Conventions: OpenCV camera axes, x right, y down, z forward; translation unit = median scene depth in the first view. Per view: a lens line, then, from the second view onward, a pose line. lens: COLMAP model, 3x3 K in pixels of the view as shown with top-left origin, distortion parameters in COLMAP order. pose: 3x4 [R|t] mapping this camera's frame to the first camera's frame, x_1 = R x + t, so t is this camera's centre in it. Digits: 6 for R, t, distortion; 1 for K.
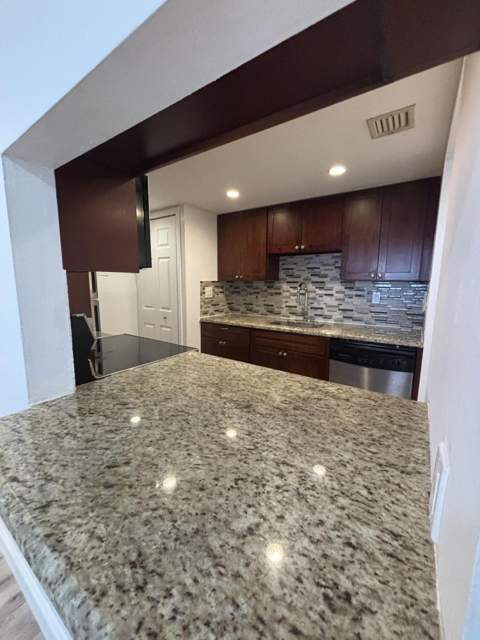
lens RADIAL K [[258.3, 0, 240.9], [0, 258.3, 320.5], [0, 0, 1]] dist [-0.001120, 0.000182]
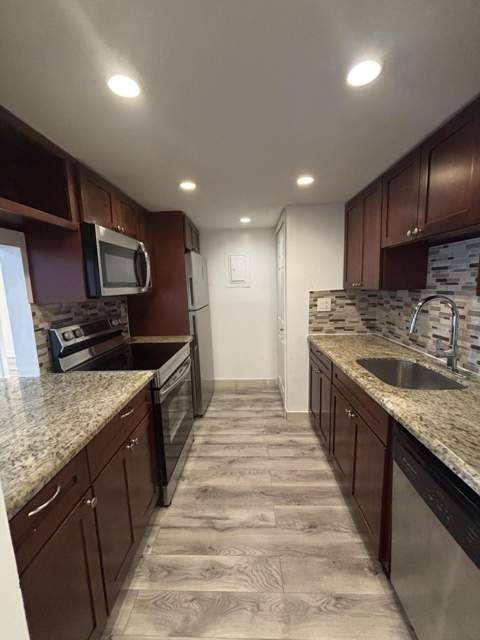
lens RADIAL K [[258.3, 0, 240.9], [0, 258.3, 320.5], [0, 0, 1]] dist [-0.001120, 0.000182]
pose [[0.534200, 0.093593, -0.840161, 0.423625], [-0.084055, 0.994808, 0.057375, -0.085395], [0.841169, 0.039969, 0.539294, 0.353889]]
